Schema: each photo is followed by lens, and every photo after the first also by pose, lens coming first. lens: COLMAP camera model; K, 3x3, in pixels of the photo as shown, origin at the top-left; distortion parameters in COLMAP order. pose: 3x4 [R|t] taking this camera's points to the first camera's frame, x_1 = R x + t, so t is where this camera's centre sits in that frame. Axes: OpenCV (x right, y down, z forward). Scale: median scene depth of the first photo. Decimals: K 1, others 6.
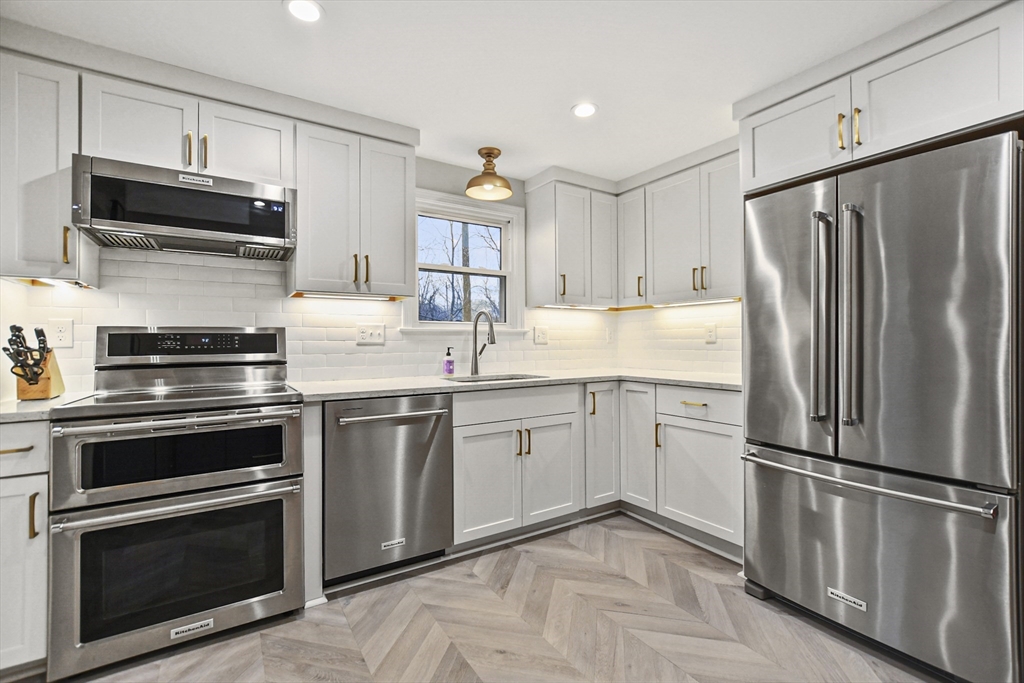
lens RADIAL K [[448.1, 0, 509.9], [0, 448.1, 337.5], [0, 0, 1]] dist [-0.003475, 0.000710]
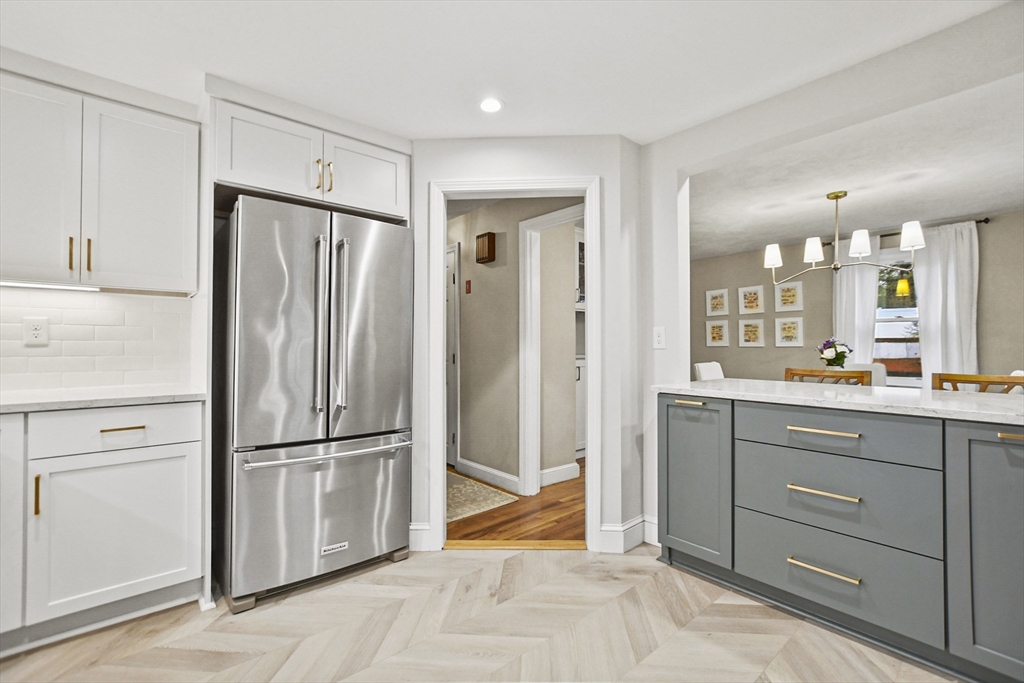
lens RADIAL K [[448.1, 0, 505.8], [0, 448.1, 339.5], [0, 0, 1]] dist [-0.003475, 0.000710]
pose [[-0.131214, 0.019005, 0.991172, -0.455304], [-0.011472, 0.999720, -0.020687, 0.011800], [-0.991288, -0.014086, -0.130959, 0.546389]]
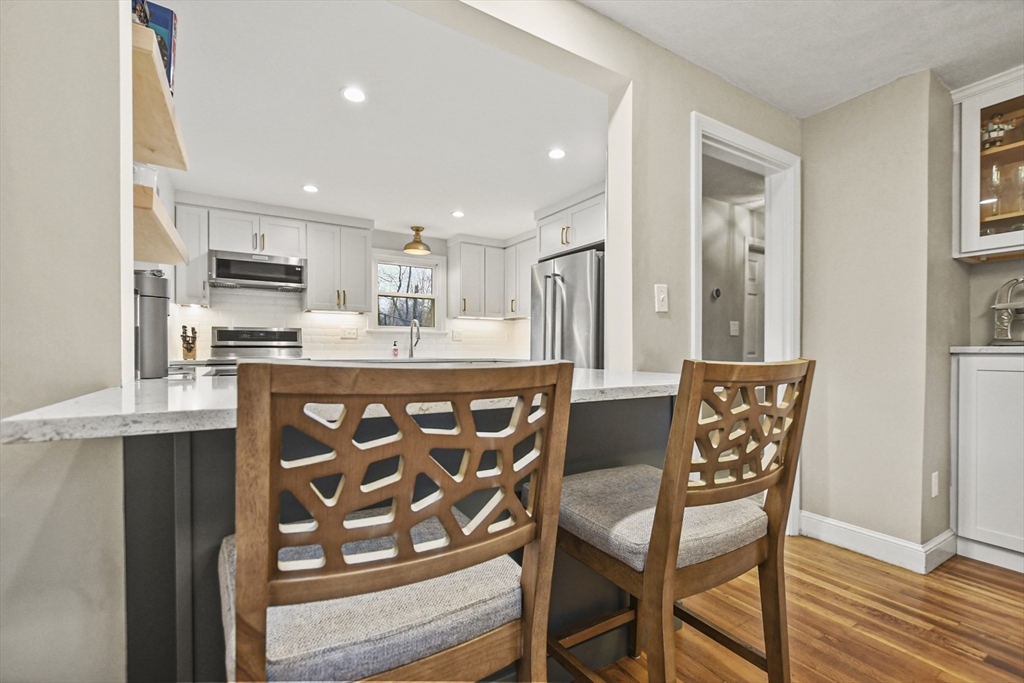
lens RADIAL K [[448.1, 0, 511.3], [0, 448.1, 356.3], [0, 0, 1]] dist [-0.003475, 0.000710]
pose [[0.999901, 0.006975, -0.012183, 0.347775], [-0.006703, 0.999730, 0.022248, 0.040740], [0.012335, -0.022165, 0.999678, -0.750159]]
